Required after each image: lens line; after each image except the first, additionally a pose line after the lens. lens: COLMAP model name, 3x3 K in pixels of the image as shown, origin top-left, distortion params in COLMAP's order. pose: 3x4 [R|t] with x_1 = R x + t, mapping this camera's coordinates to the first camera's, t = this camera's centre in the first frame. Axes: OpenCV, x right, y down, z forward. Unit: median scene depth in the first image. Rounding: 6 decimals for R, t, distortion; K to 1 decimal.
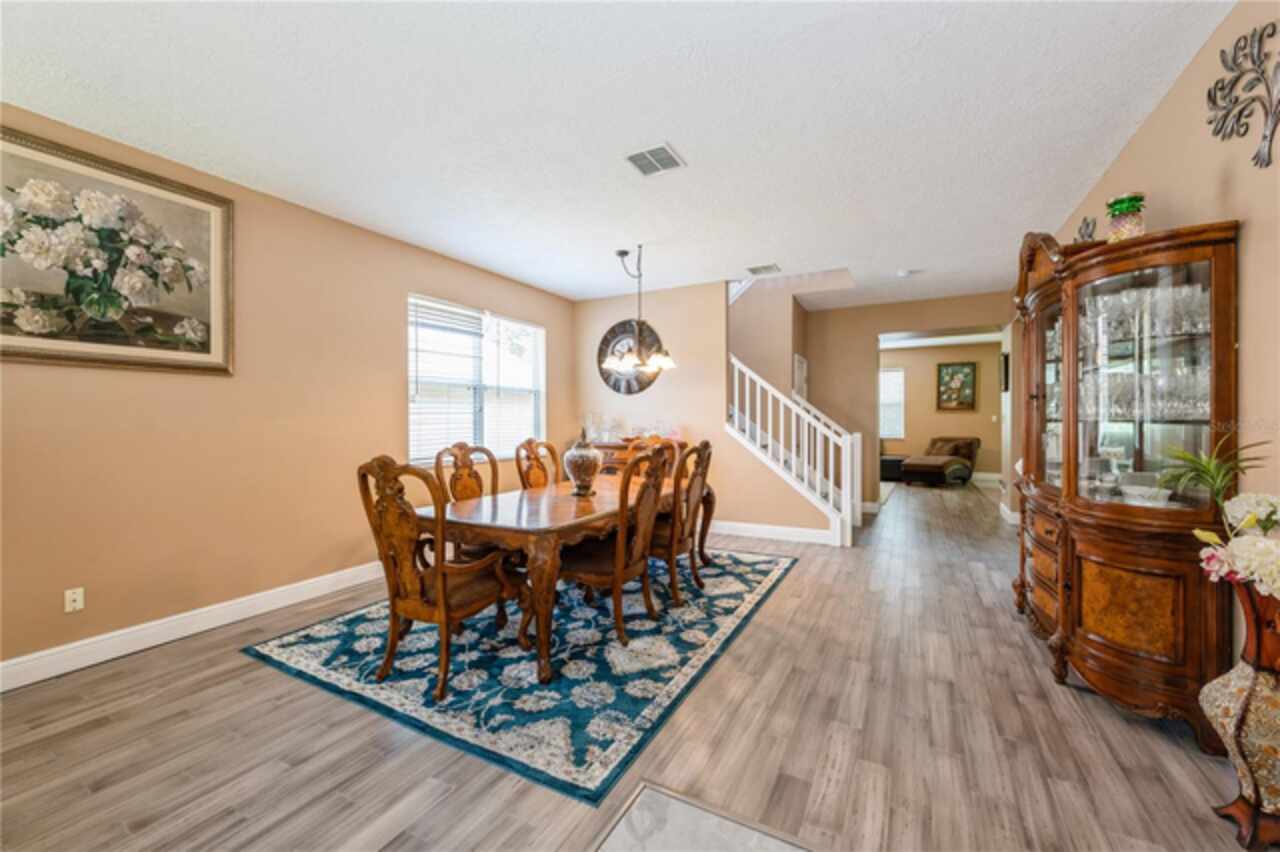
lens RADIAL K [[499.1, 0, 640.0], [0, 499.1, 426.0], [0, 0, 1]] dist [0.000838, -0.000092]
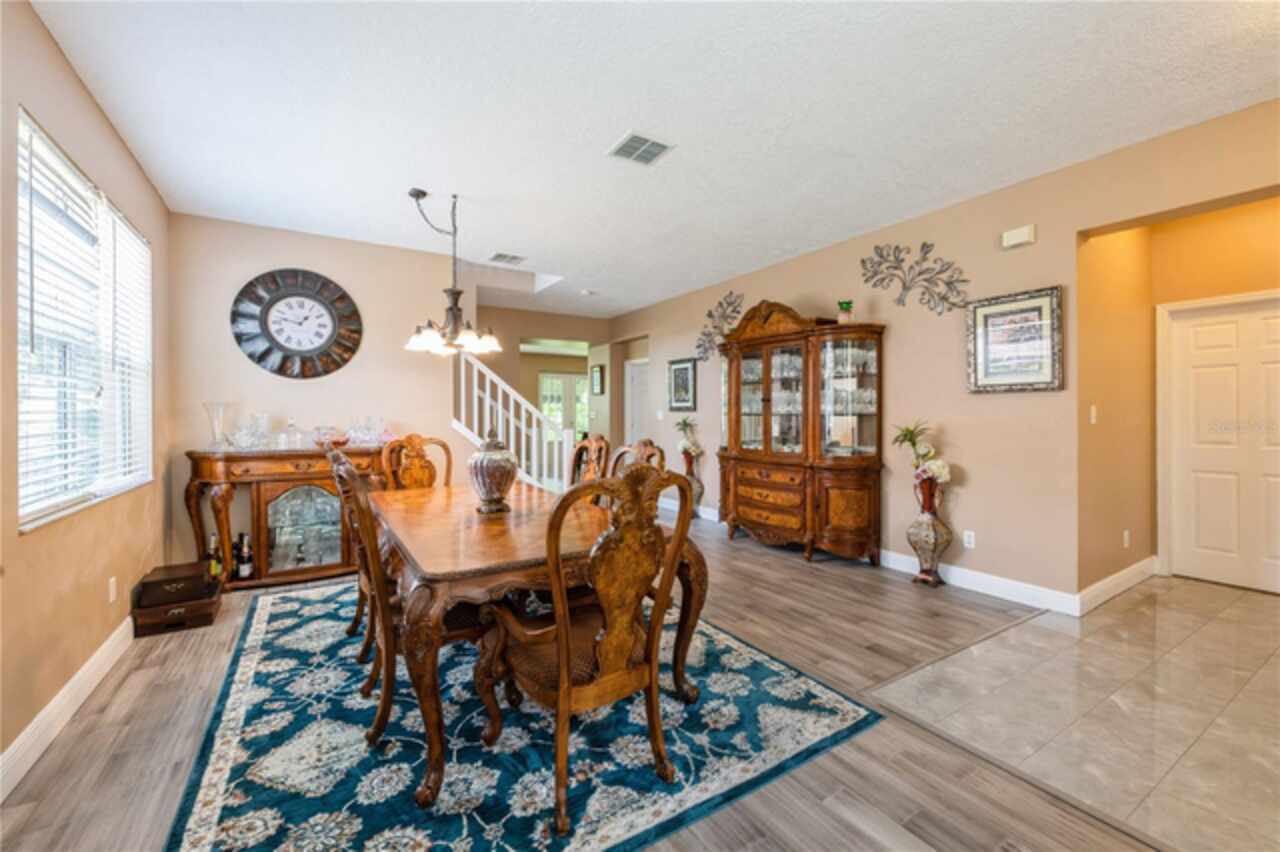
lens RADIAL K [[518.3, 0, 640.0], [0, 518.3, 426.0], [0, 0, 1]] dist [0.001249, -0.000139]
pose [[0.489783, -0.017531, 0.871668, -1.090022], [0.014105, 0.999826, 0.012182, -0.001740], [-0.871730, 0.006329, 0.489945, 0.637456]]
